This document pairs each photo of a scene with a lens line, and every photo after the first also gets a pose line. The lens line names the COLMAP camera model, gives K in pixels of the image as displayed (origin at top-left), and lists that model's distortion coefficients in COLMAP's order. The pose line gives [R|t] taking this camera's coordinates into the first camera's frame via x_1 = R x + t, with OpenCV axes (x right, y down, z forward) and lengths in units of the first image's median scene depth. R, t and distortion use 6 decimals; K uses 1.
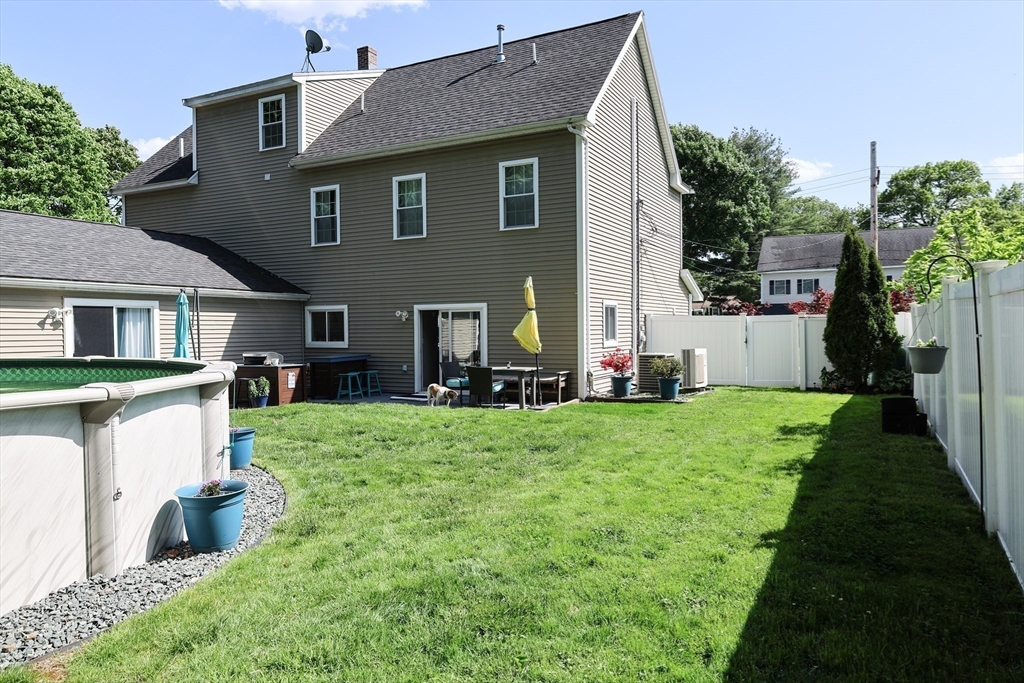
lens RADIAL K [[691.4, 0, 512.0], [0, 691.4, 341.5], [0, 0, 1]] dist [-0.003655, -0.000721]
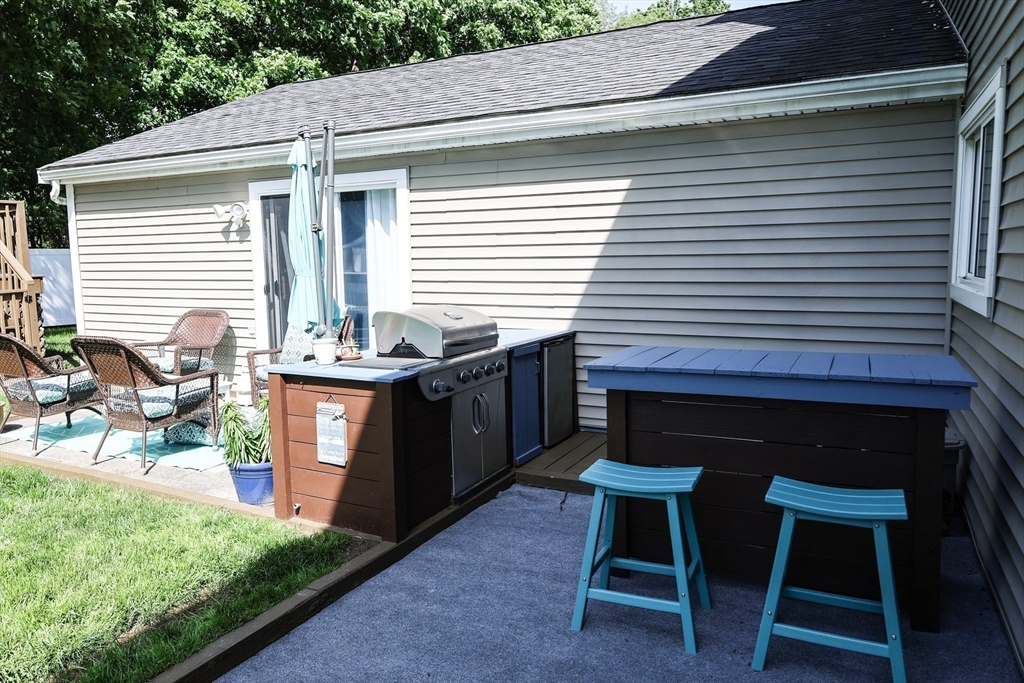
lens RADIAL K [[691.4, 0, 512.0], [0, 691.4, 341.5], [0, 0, 1]] dist [-0.003655, -0.000721]
pose [[0.011593, 0.132243, -0.991149, -0.073929], [0.001318, 0.991213, 0.132267, -0.009404], [0.999932, -0.002840, 0.011317, 1.080597]]
